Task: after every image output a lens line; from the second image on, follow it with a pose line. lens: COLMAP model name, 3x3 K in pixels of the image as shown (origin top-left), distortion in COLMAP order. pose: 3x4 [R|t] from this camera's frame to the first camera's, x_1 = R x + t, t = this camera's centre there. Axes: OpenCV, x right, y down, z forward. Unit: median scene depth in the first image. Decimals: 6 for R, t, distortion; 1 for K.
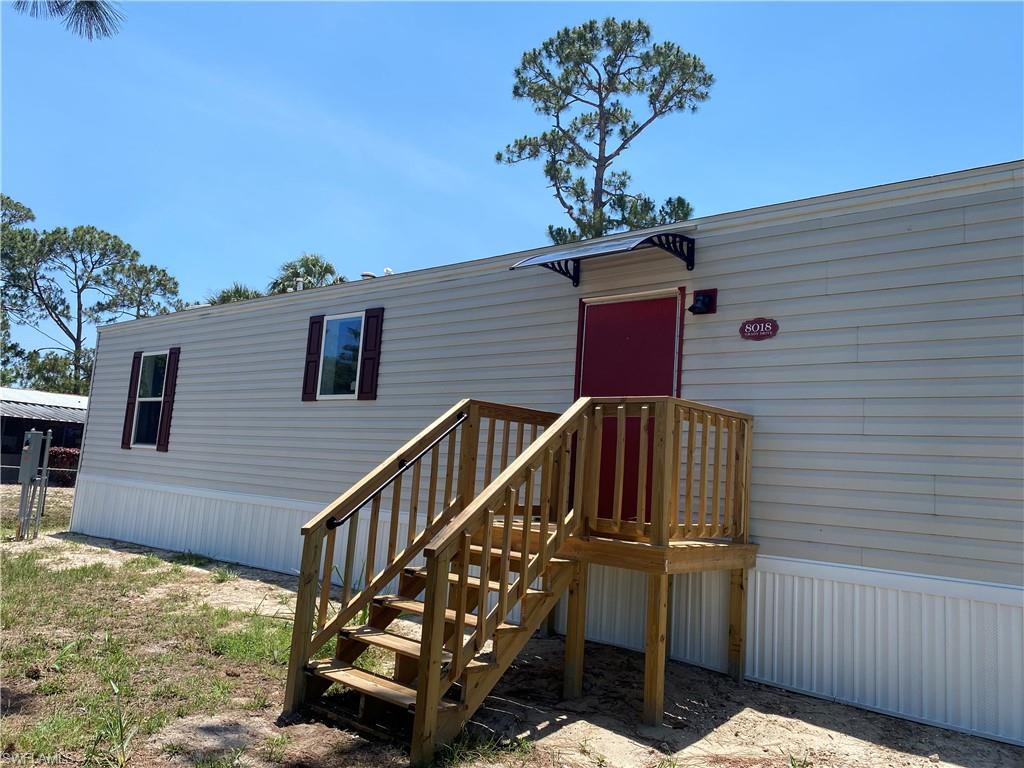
lens RADIAL K [[776.0, 0, 503.9], [0, 776.0, 377.0], [0, 0, 1]] dist [0.038077, -0.034947]
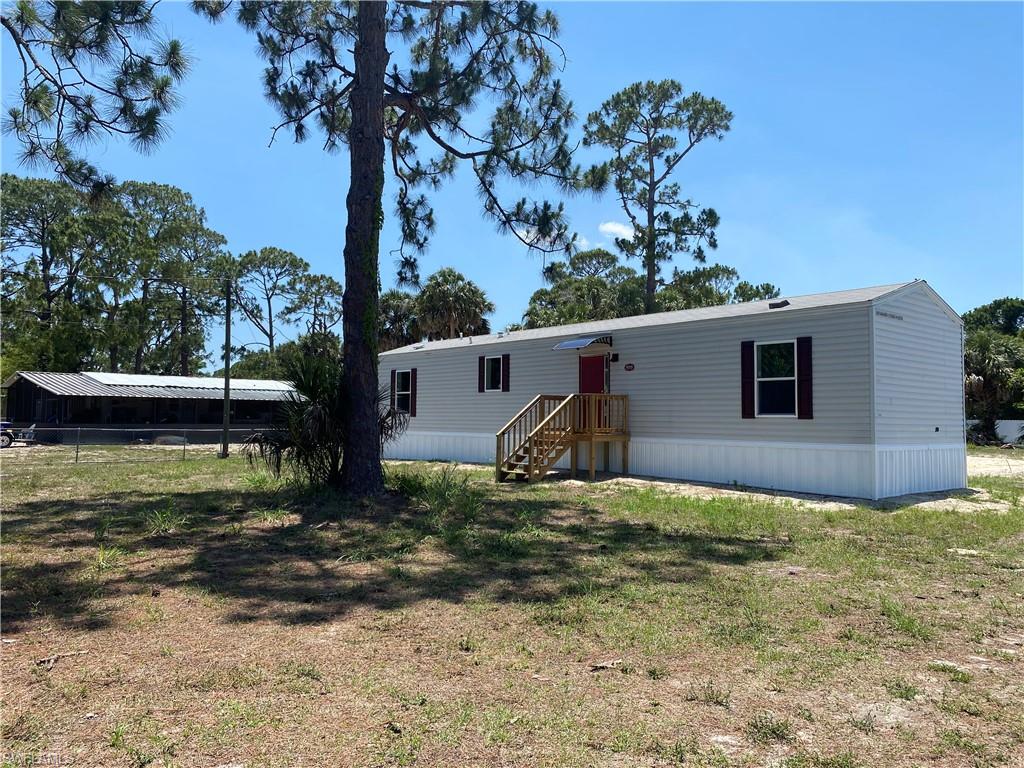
lens RADIAL K [[776.0, 0, 510.1], [0, 776.0, 388.1], [0, 0, 1]] dist [0.038077, -0.034947]
pose [[0.987044, -0.066039, -0.146230, 0.151058], [0.077636, 0.994152, 0.075069, -0.125464], [0.140418, -0.085449, 0.986398, -1.086871]]
